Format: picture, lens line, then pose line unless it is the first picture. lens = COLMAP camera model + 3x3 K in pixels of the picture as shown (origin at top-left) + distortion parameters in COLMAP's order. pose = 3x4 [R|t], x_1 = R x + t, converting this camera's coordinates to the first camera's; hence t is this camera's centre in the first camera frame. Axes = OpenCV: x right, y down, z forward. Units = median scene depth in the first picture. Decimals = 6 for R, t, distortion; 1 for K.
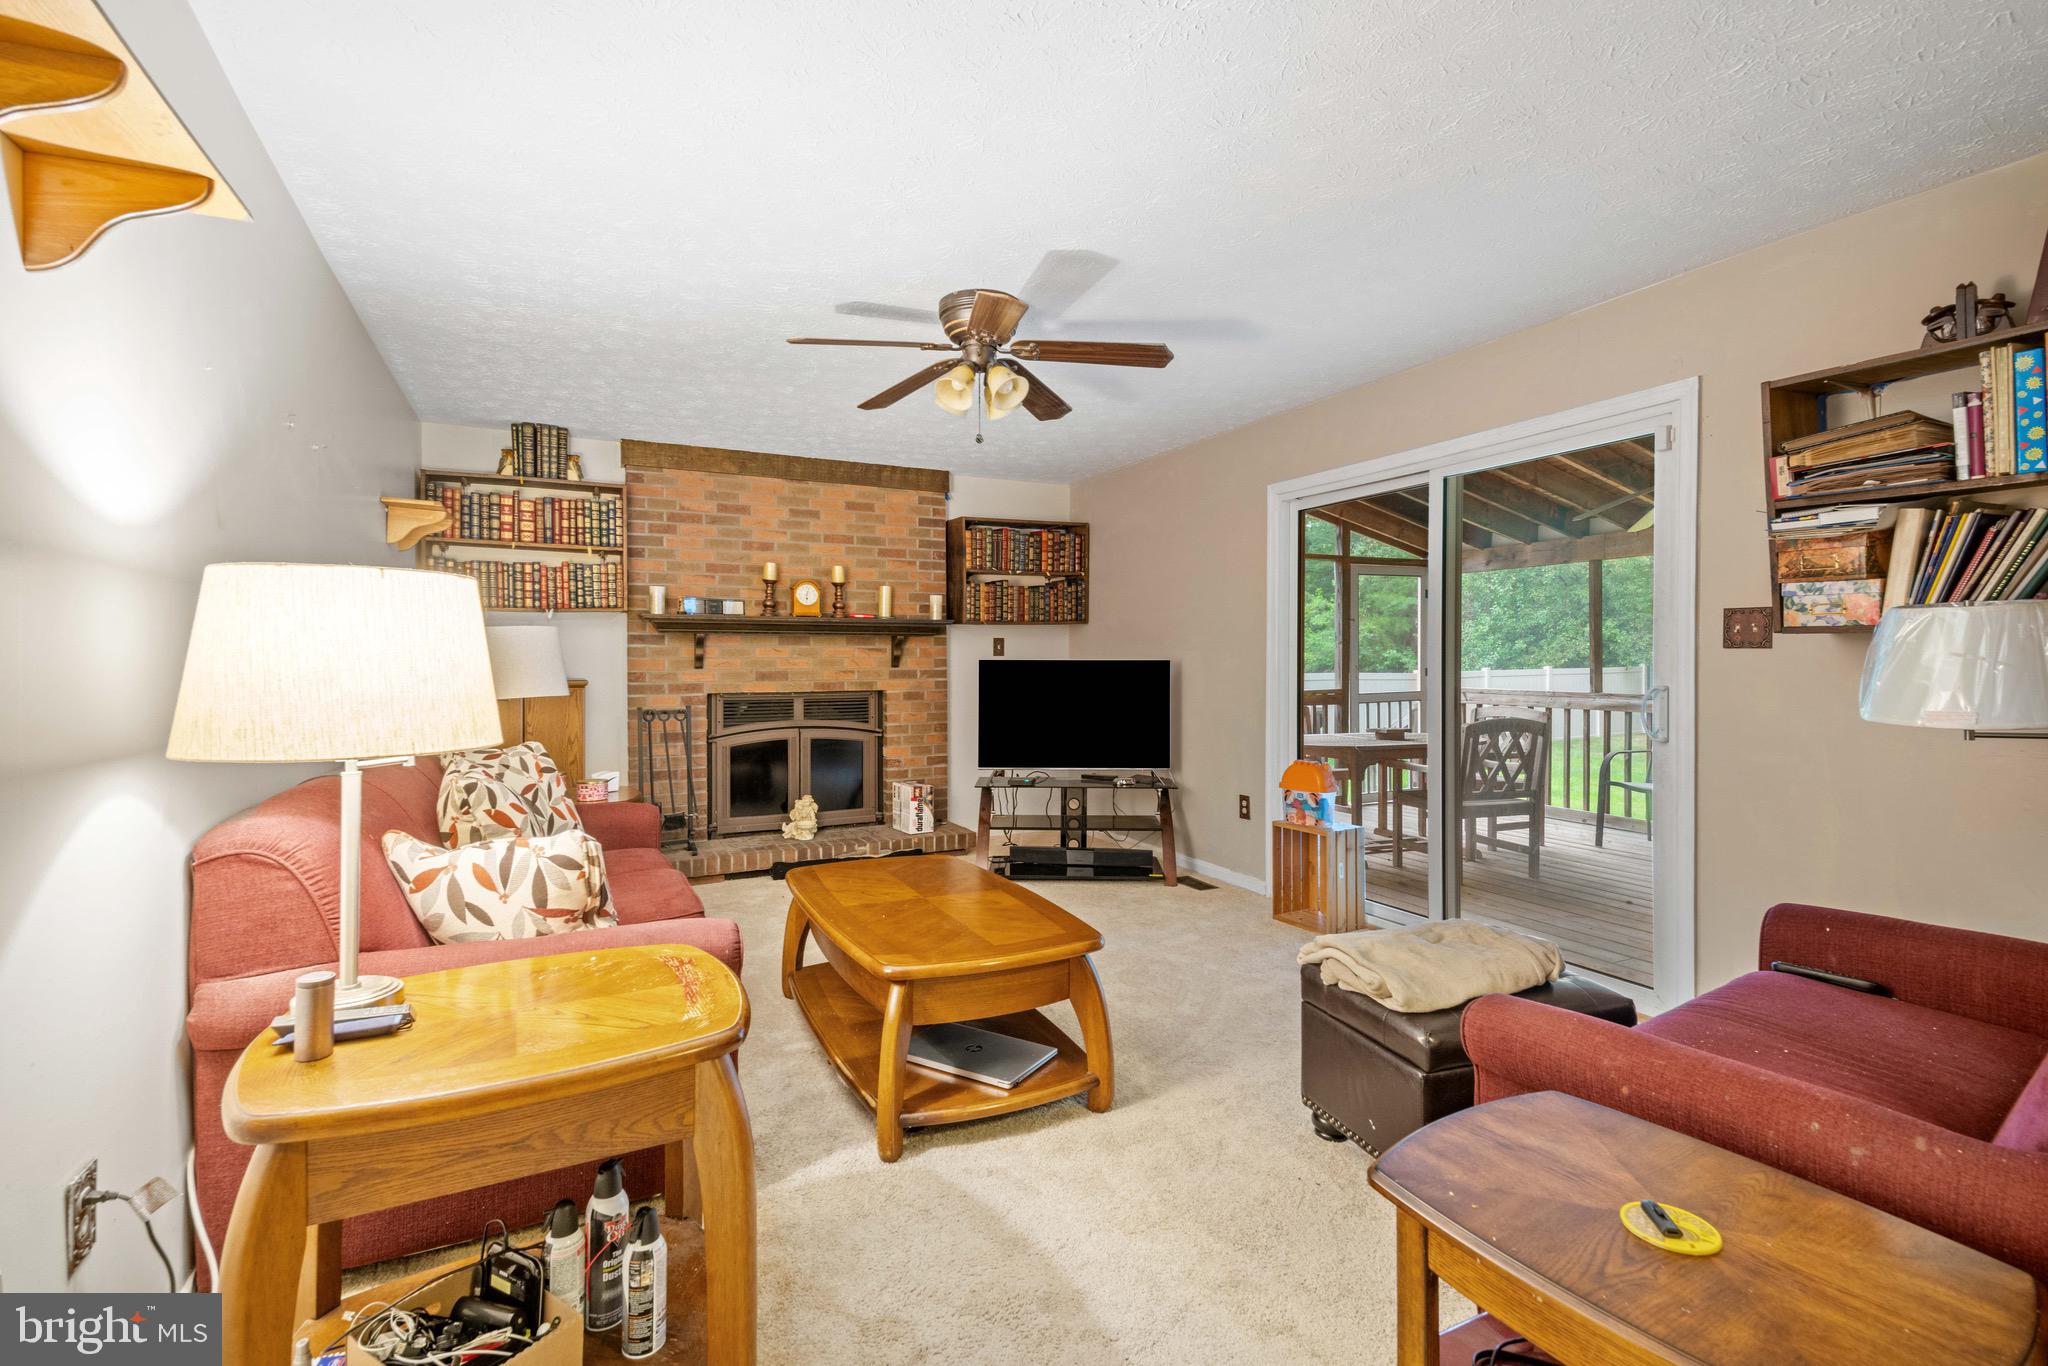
lens RADIAL K [[935.1, 0, 1053.9], [0, 935.1, 672.2], [0, 0, 1]] dist [0.039292, -0.006186]
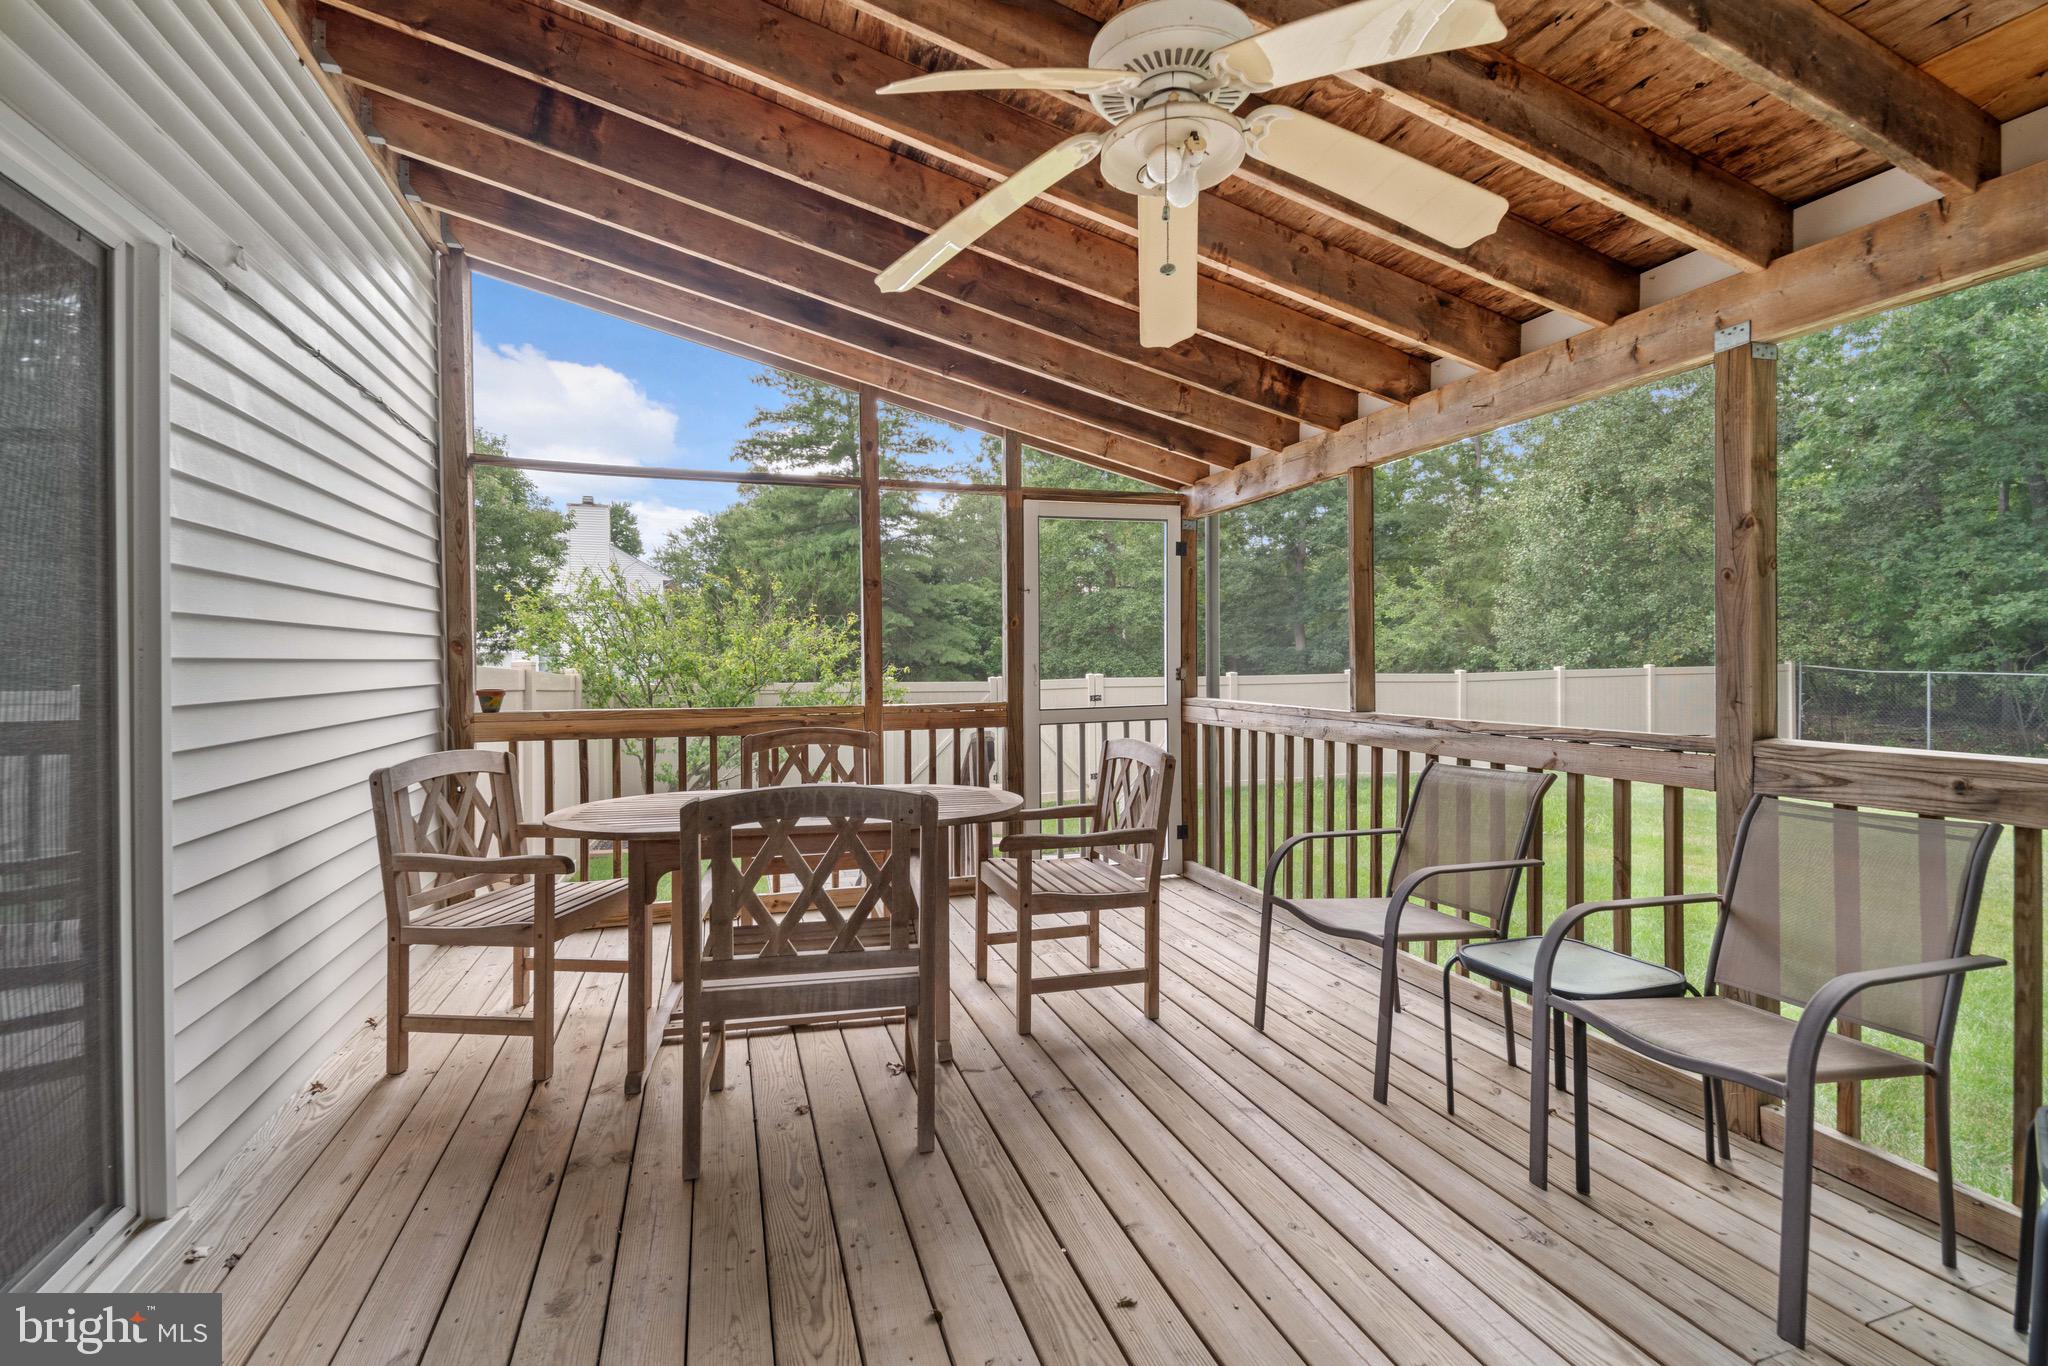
lens RADIAL K [[940.2, 0, 1032.5], [0, 940.2, 668.6], [0, 0, 1]] dist [0.042981, -0.000174]
pose [[0.989094, -0.004514, -0.147214, 0.109870], [0.003857, 0.999981, -0.004745, -0.000319], [0.147233, 0.004125, 0.989093, 0.104446]]
